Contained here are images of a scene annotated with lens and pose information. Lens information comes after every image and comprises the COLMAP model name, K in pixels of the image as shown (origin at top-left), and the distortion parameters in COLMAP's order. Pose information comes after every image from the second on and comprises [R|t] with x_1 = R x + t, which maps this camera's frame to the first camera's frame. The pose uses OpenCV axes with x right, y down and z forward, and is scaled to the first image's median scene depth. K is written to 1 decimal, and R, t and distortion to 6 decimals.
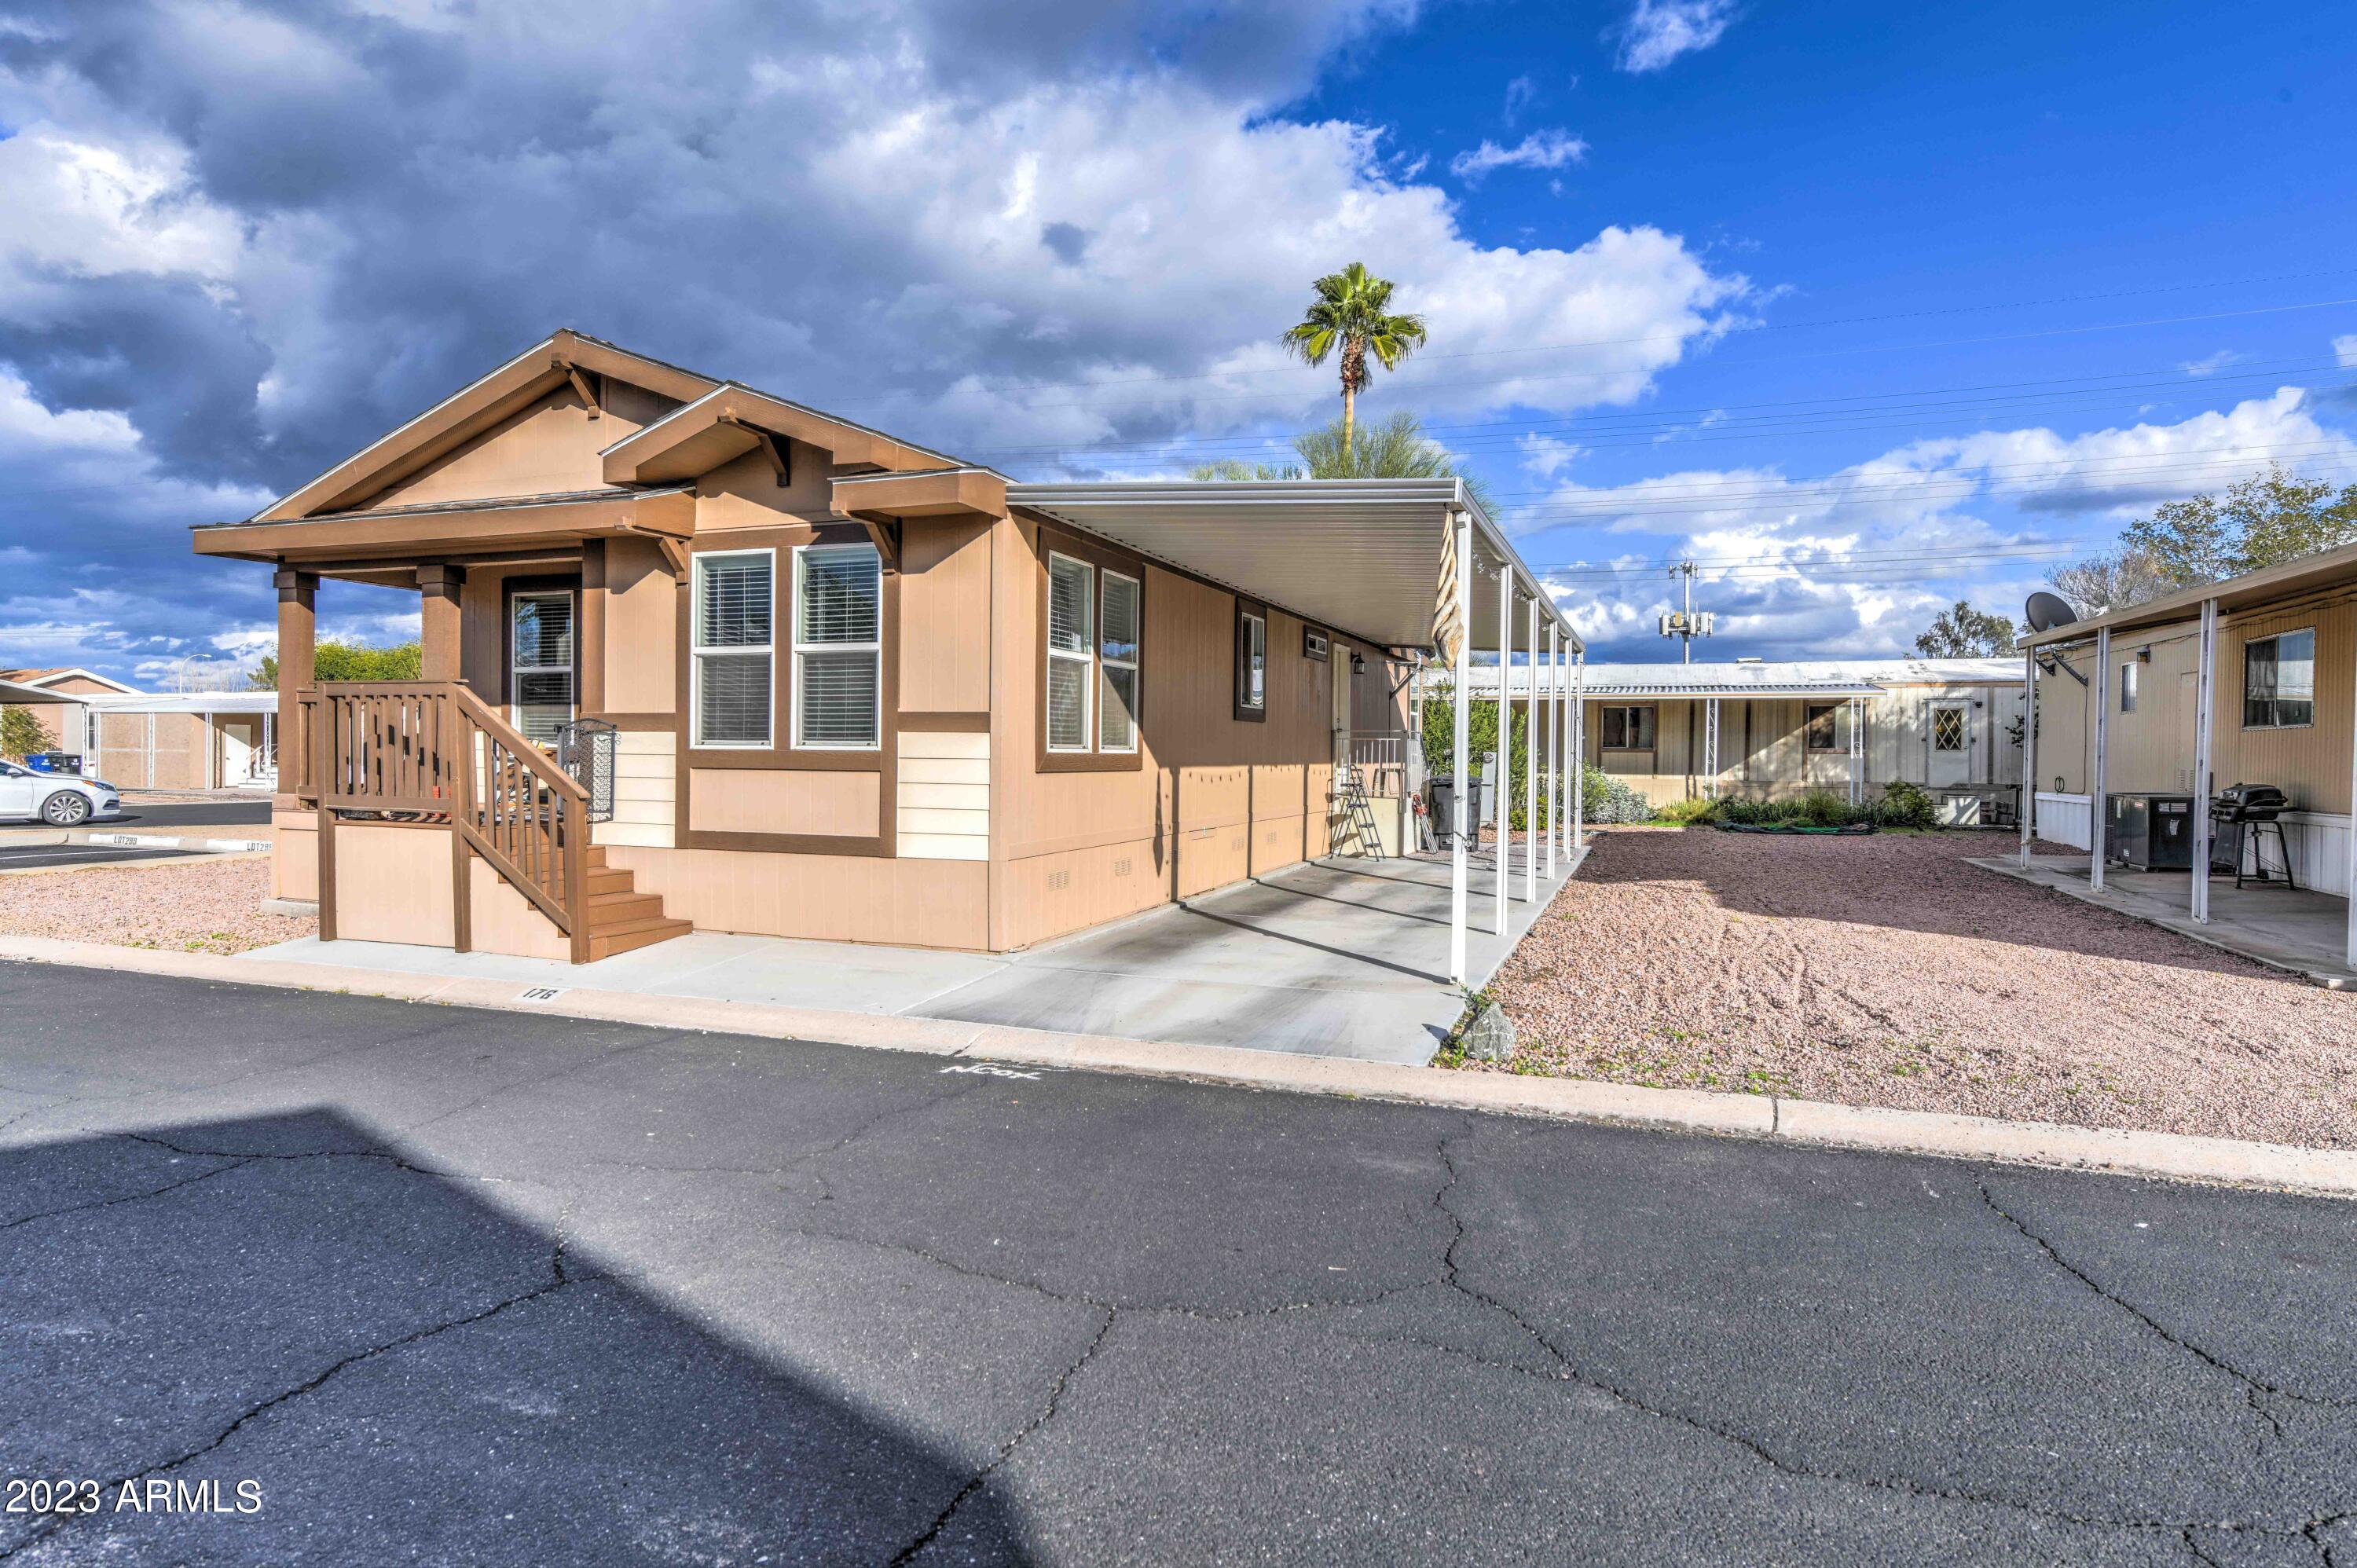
lens RADIAL K [[1235.8, 0, 1251.2], [0, 1235.8, 735.1], [0, 0, 1]] dist [0.013583, 0.000443]
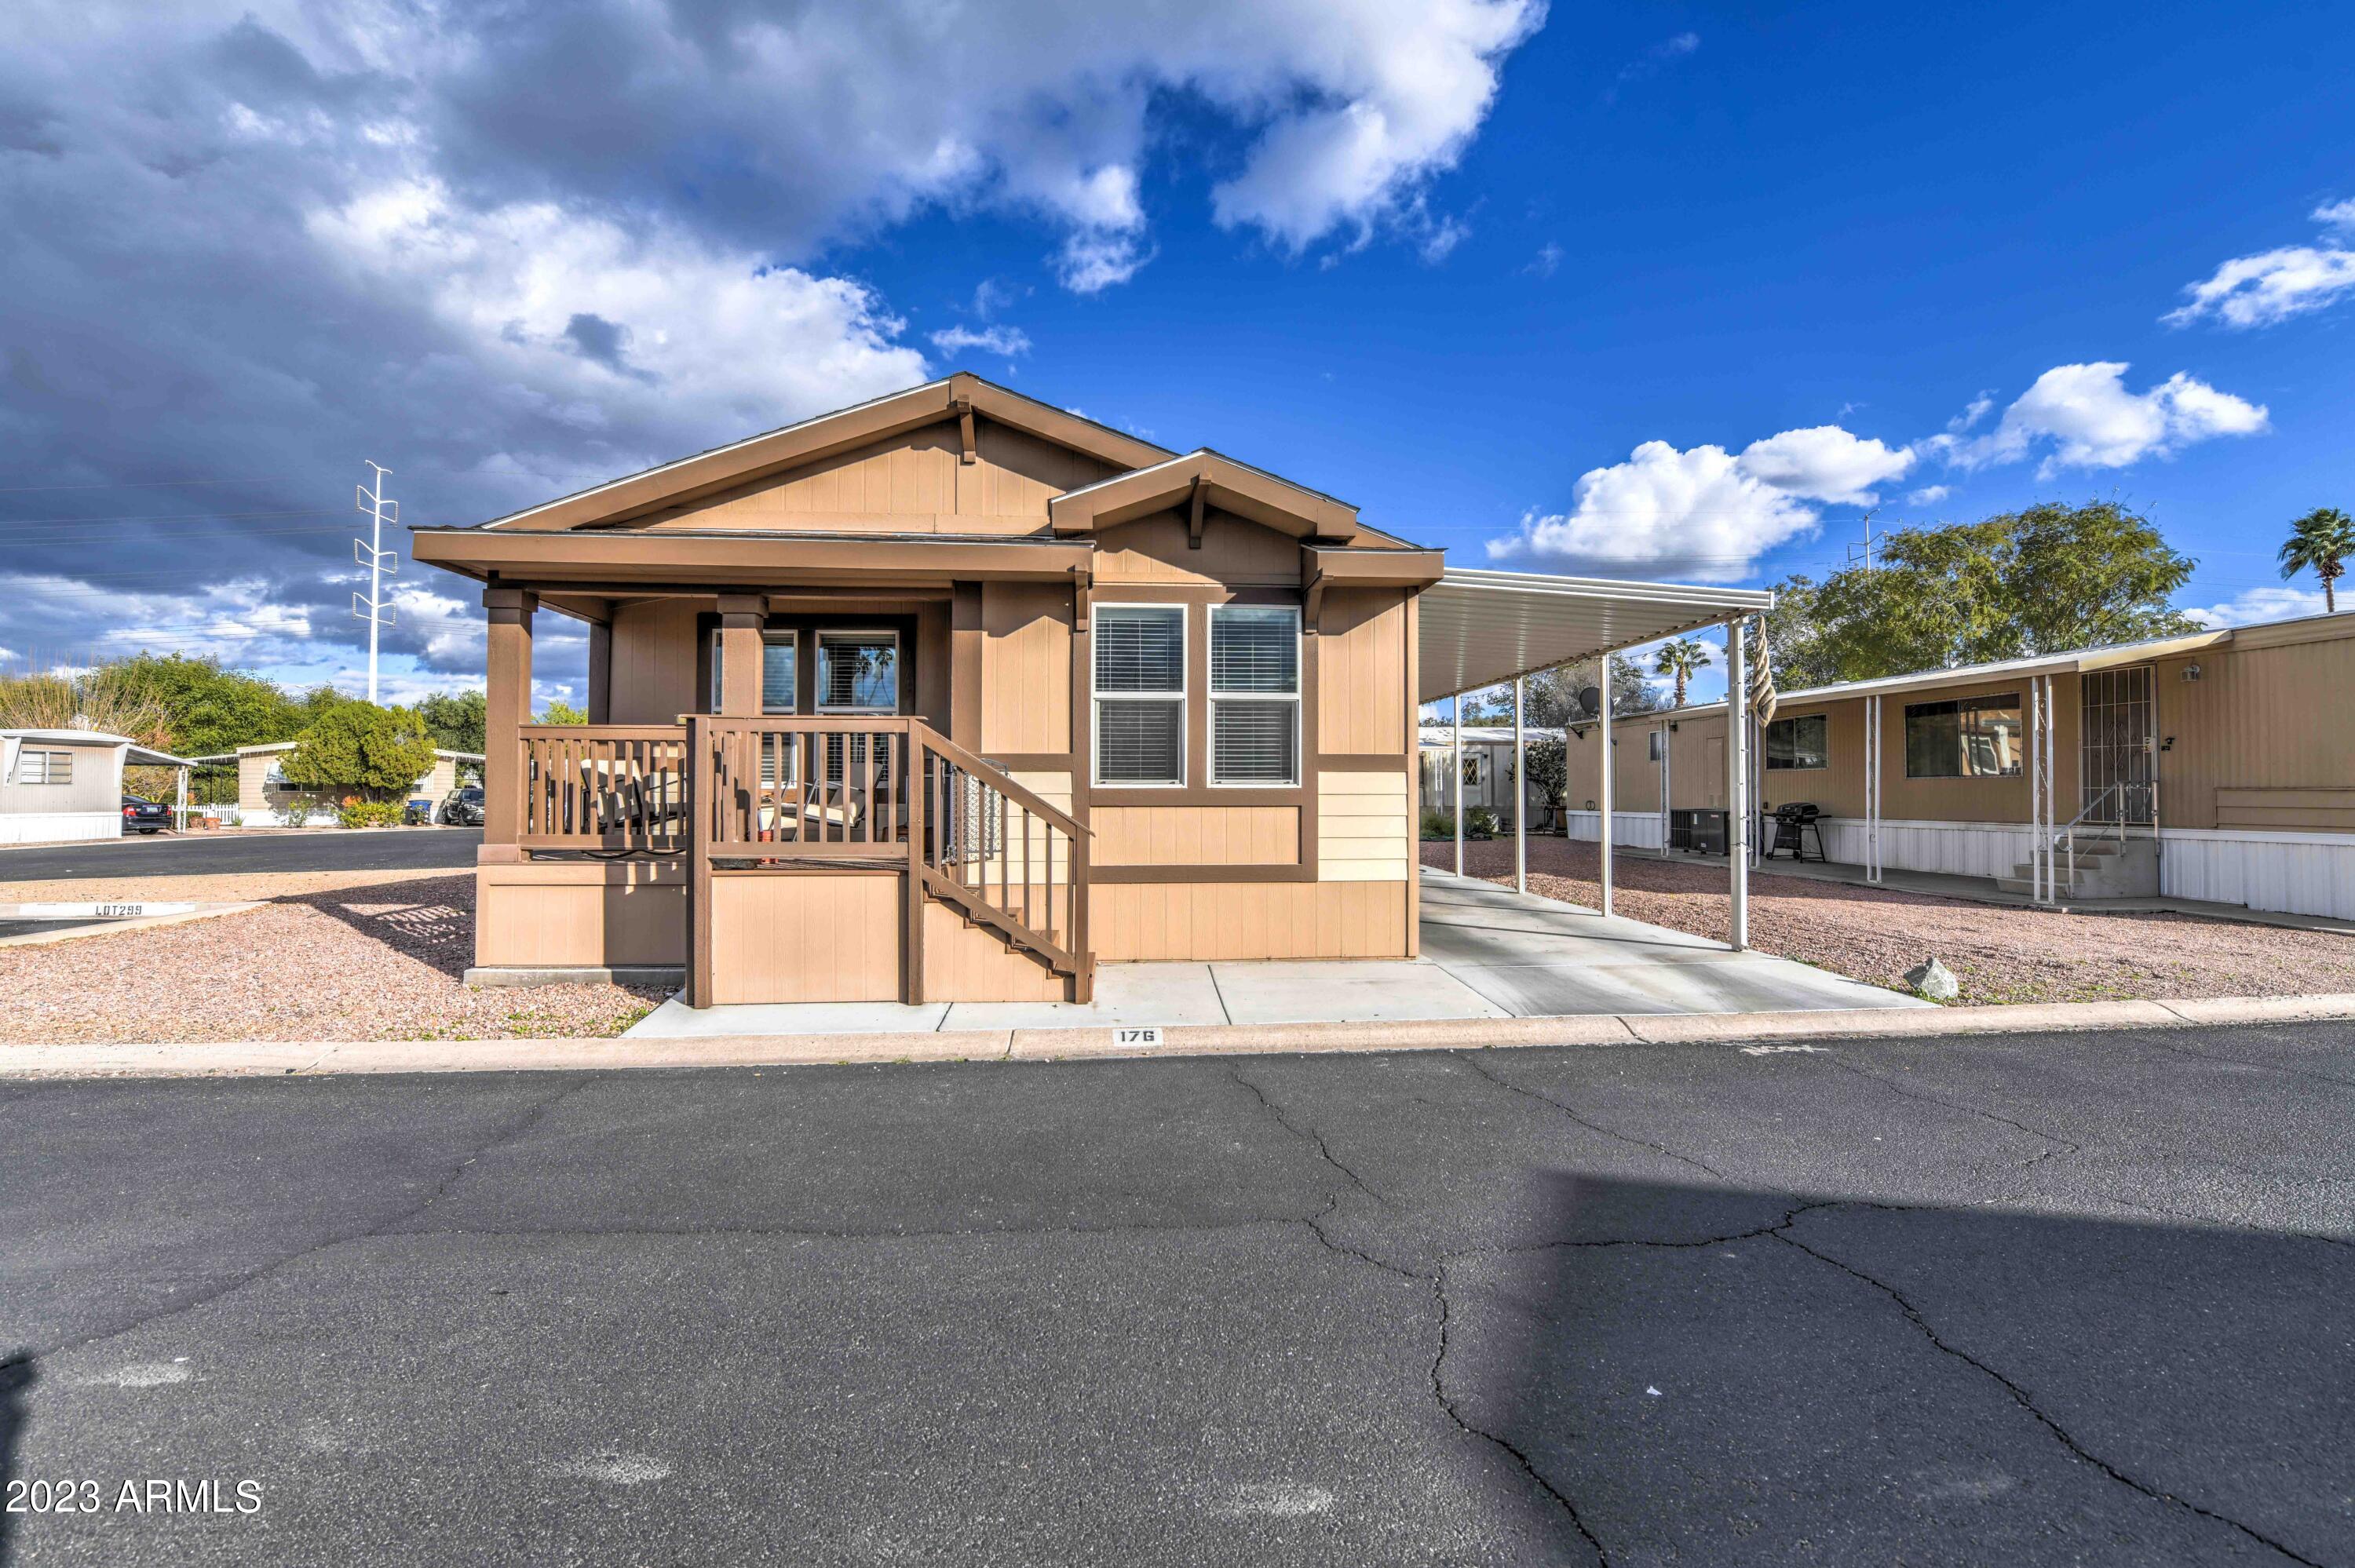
lens RADIAL K [[912.5, 0, 1220.3], [0, 912.5, 755.0], [0, 0, 1]] dist [-0.000414, -0.000096]
pose [[0.910889, 0.007727, 0.412579, -0.692329], [0.002200, 0.999720, -0.023580, 0.001590], [-0.412645, 0.022387, 0.910617, 0.257135]]
